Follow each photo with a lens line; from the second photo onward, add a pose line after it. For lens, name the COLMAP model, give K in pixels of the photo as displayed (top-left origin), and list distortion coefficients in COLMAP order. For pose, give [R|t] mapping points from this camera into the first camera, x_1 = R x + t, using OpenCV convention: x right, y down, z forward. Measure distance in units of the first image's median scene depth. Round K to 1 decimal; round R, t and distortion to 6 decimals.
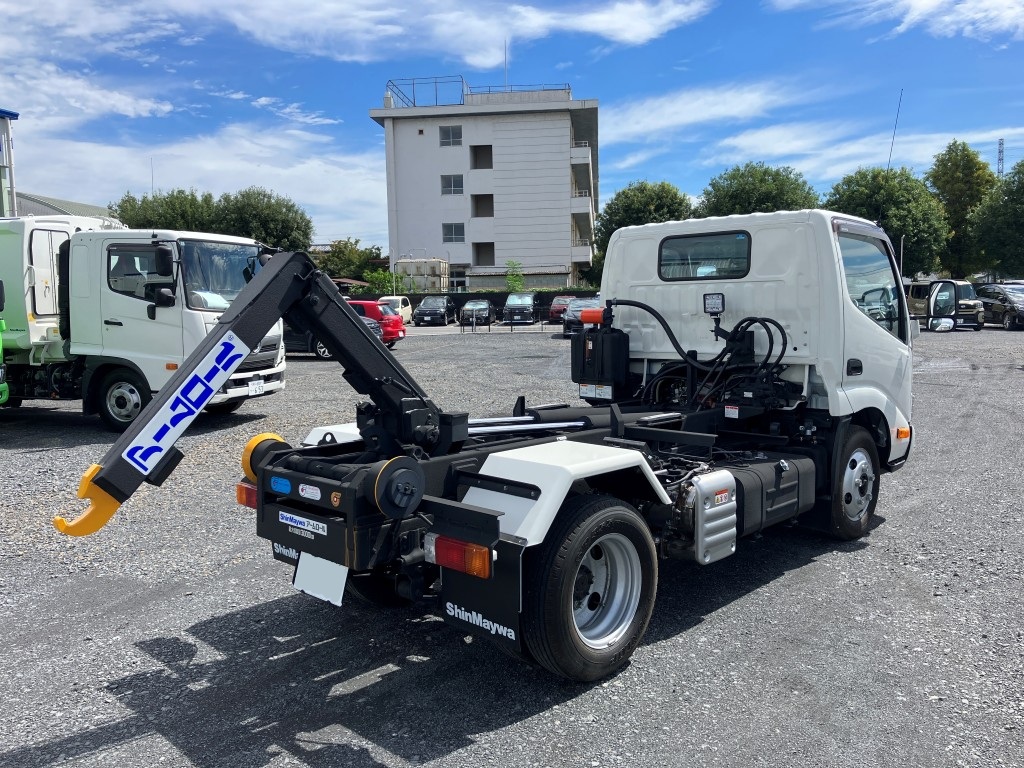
lens RADIAL K [[843.9, 0, 509.5], [0, 843.9, 398.6], [0, 0, 1]] dist [0.053352, -0.083393]
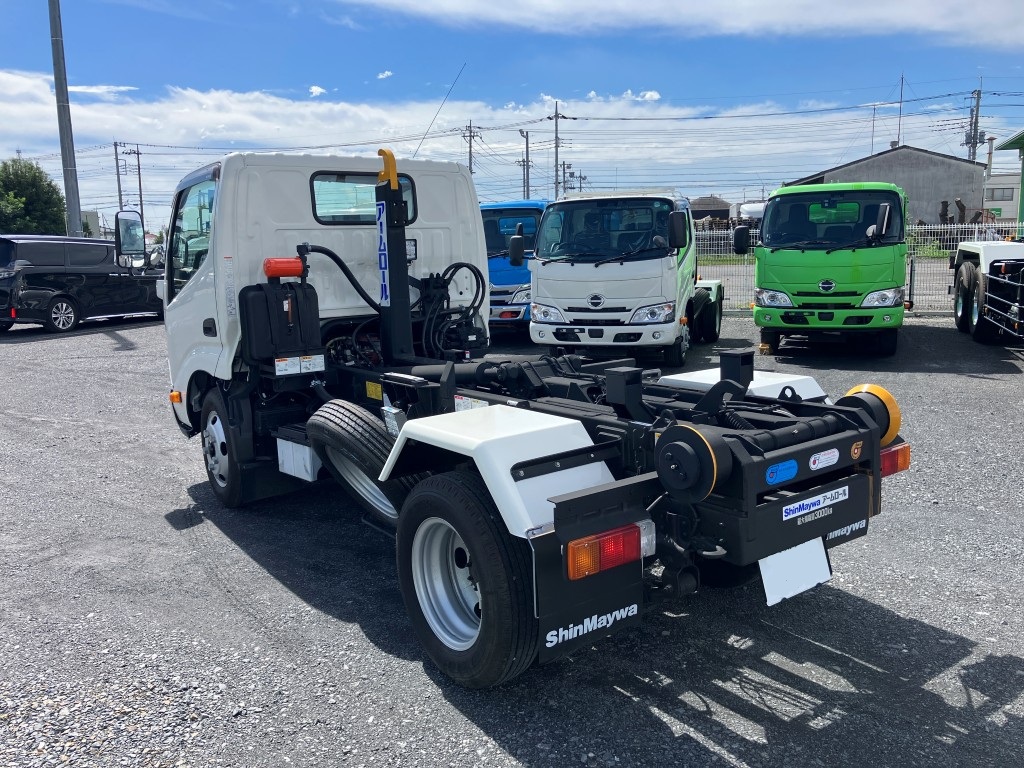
lens RADIAL K [[843.9, 0, 509.5], [0, 843.9, 398.6], [0, 0, 1]] dist [0.053352, -0.083393]
pose [[0.158150, -0.160151, 0.974341, -0.645961], [0.138237, 0.980632, 0.138747, -0.060786], [-0.977691, 0.112747, 0.177226, 0.696021]]
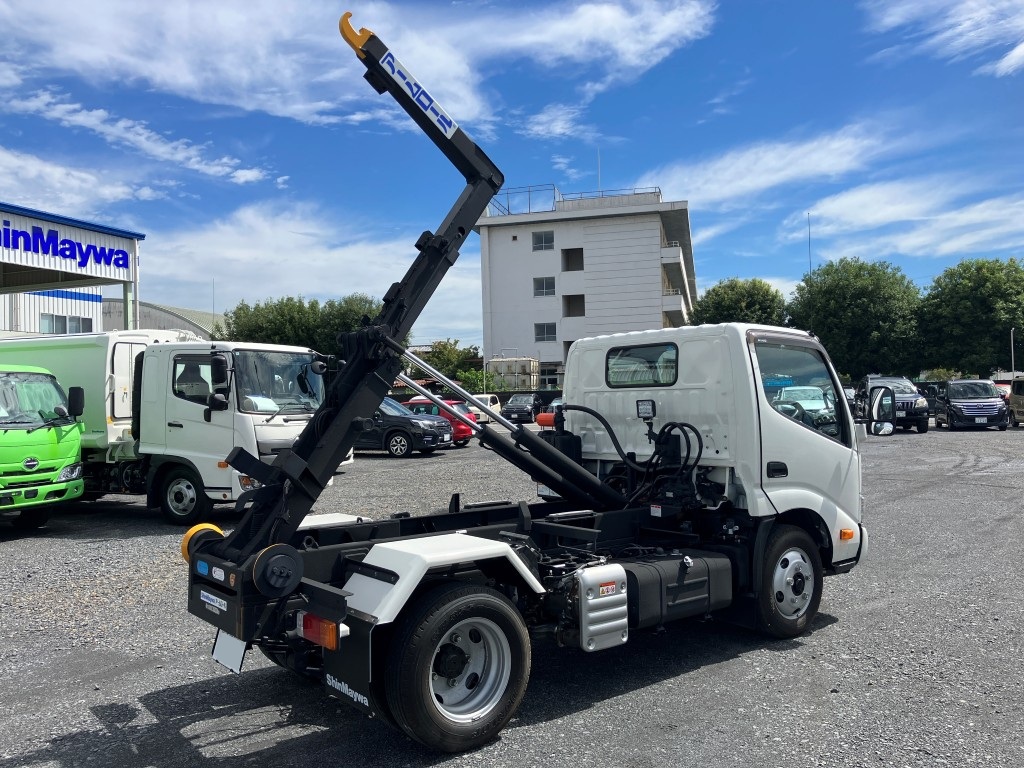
lens RADIAL K [[855.0, 0, 507.8], [0, 855.0, 392.0], [0, 0, 1]] dist [0.016944, -0.002381]
pose [[0.991695, -0.006687, -0.128437, 0.194481], [-0.008949, 0.992639, -0.120779, -0.000558], [0.128299, 0.120926, 0.984336, -0.095035]]
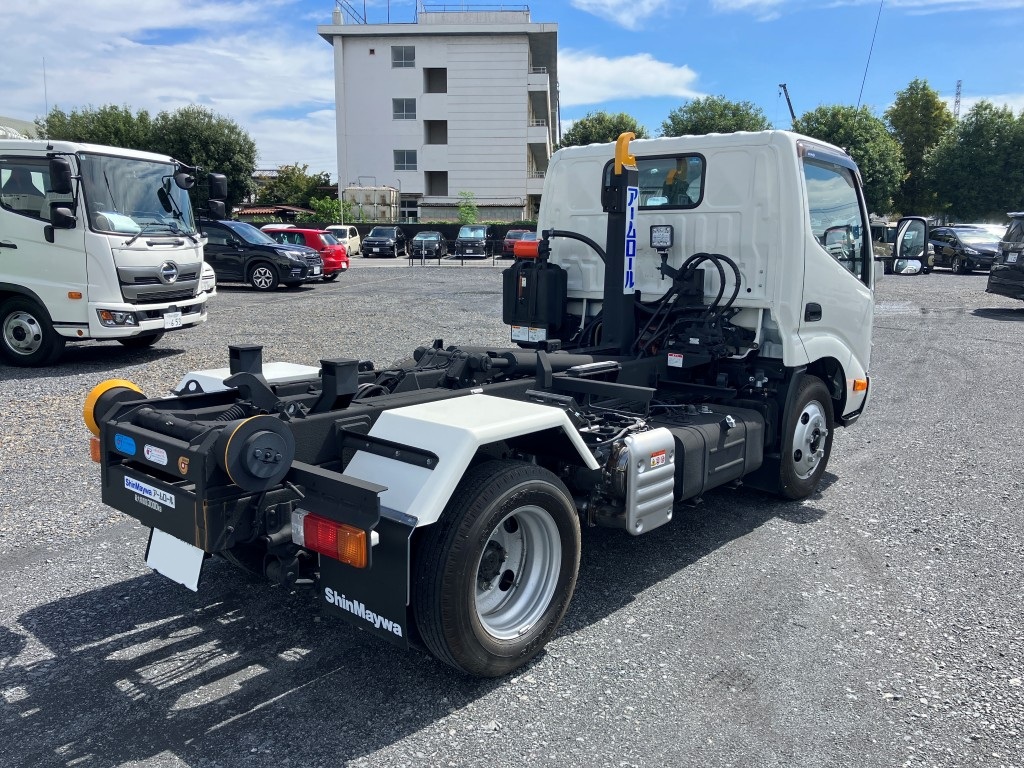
lens RADIAL K [[843.9, 0, 509.5], [0, 843.9, 398.6], [0, 0, 1]] dist [0.053352, -0.083393]
pose [[0.998463, 0.012628, 0.053957, 0.035885], [-0.016700, 0.996992, 0.075689, -0.006988], [-0.052839, -0.076473, 0.995671, 0.104690]]
